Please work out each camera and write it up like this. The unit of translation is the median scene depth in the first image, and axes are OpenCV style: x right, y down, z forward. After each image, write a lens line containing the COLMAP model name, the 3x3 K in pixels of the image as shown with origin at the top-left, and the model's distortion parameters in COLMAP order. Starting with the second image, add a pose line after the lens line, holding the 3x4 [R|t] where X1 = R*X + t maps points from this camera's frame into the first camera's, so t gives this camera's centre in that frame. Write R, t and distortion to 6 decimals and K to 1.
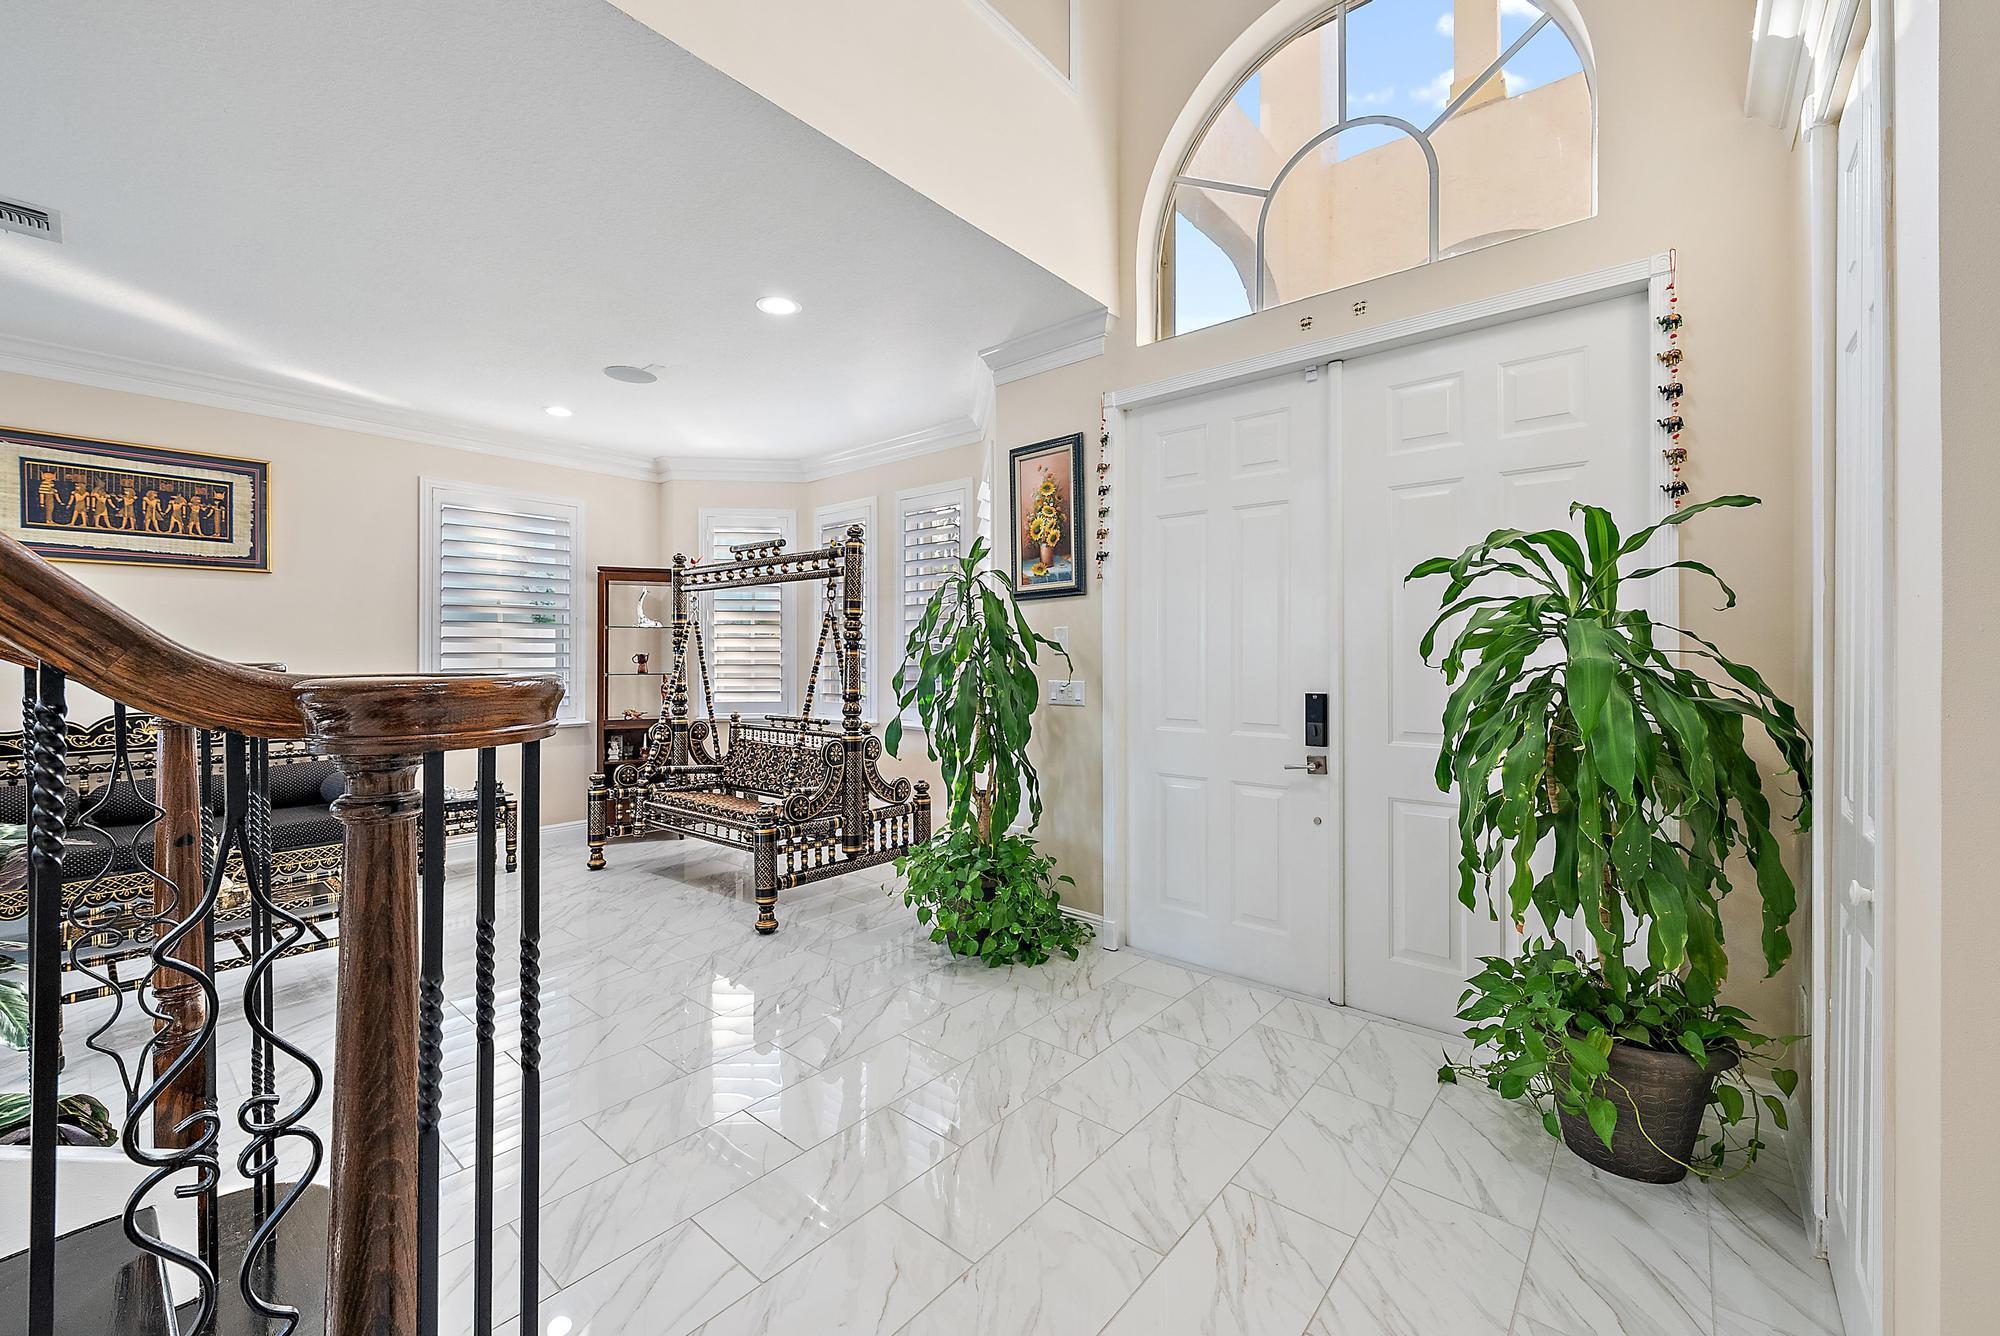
lens RADIAL K [[795.0, 0, 995.3], [0, 795.0, 658.9], [0, 0, 1]] dist [-0.000046, 0.000467]
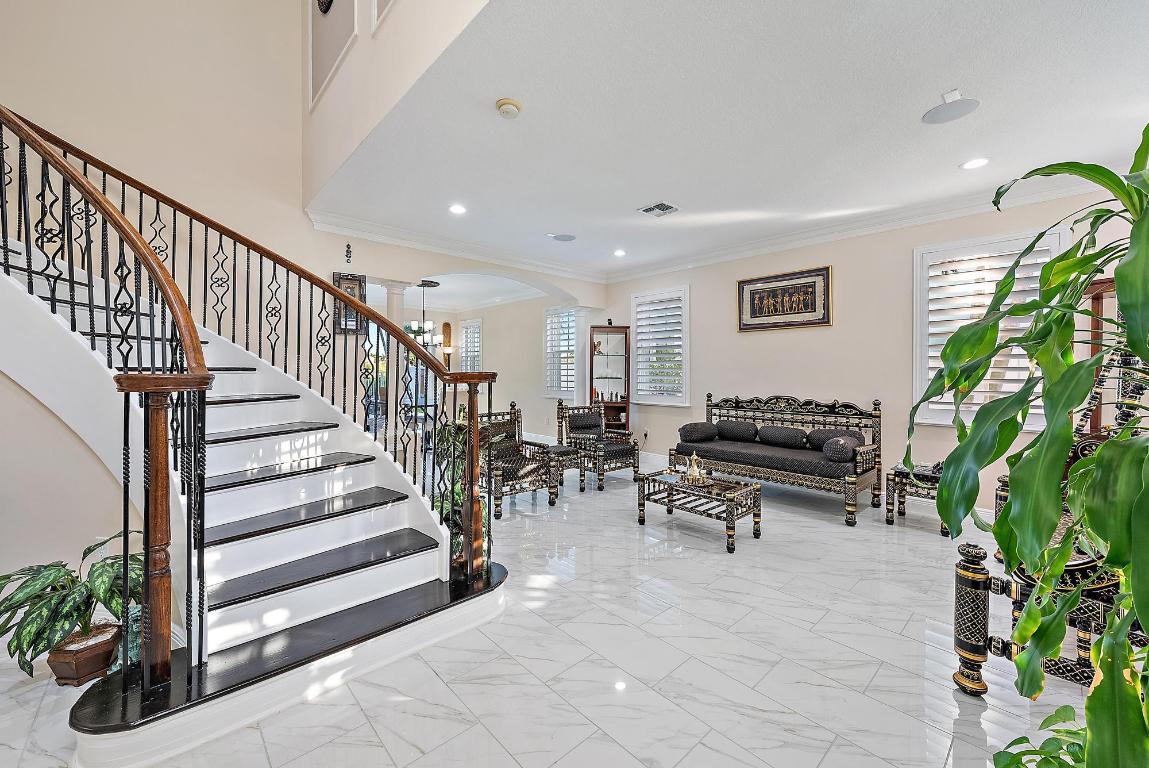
lens RADIAL K [[452.6, 0, 580.9], [0, 452.6, 369.9], [0, 0, 1]] dist [0.000045, 0.000054]
pose [[-0.111967, 0.006075, -0.993693, 0.228626], [0.002998, 0.999979, 0.005776, -0.012023], [0.993707, -0.002332, -0.111983, 0.580234]]
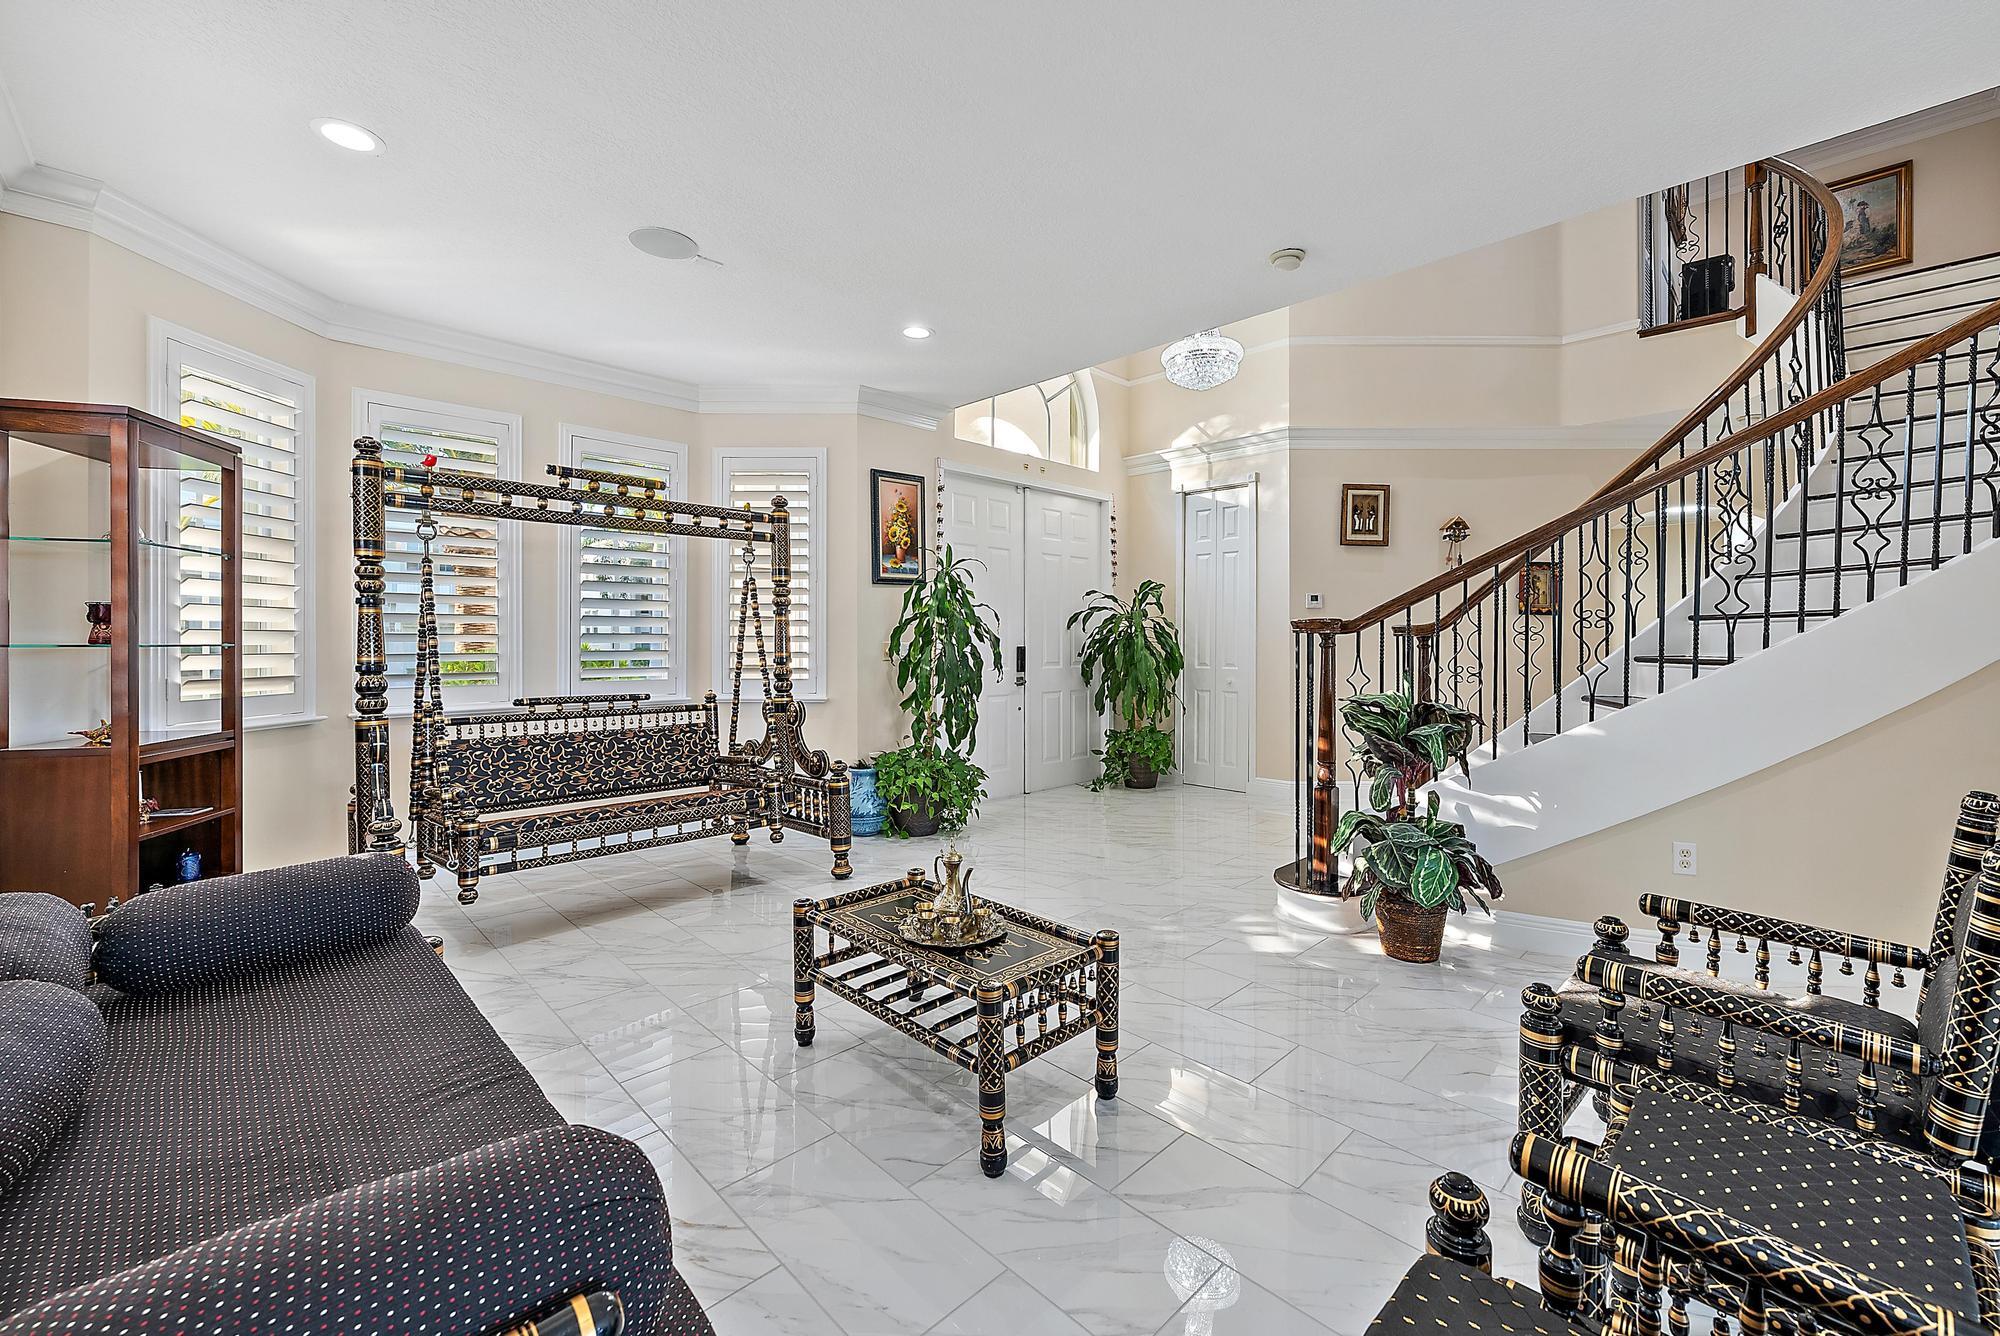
lens RADIAL K [[802.0, 0, 1012.1], [0, 802.0, 646.9], [0, 0, 1]] dist [0.000179, 0.000541]
pose [[0.088547, -0.004314, 0.996063, -1.226803], [0.002351, 0.999989, 0.004122, 0.027035], [-0.996069, 0.001977, 0.088556, 0.619054]]
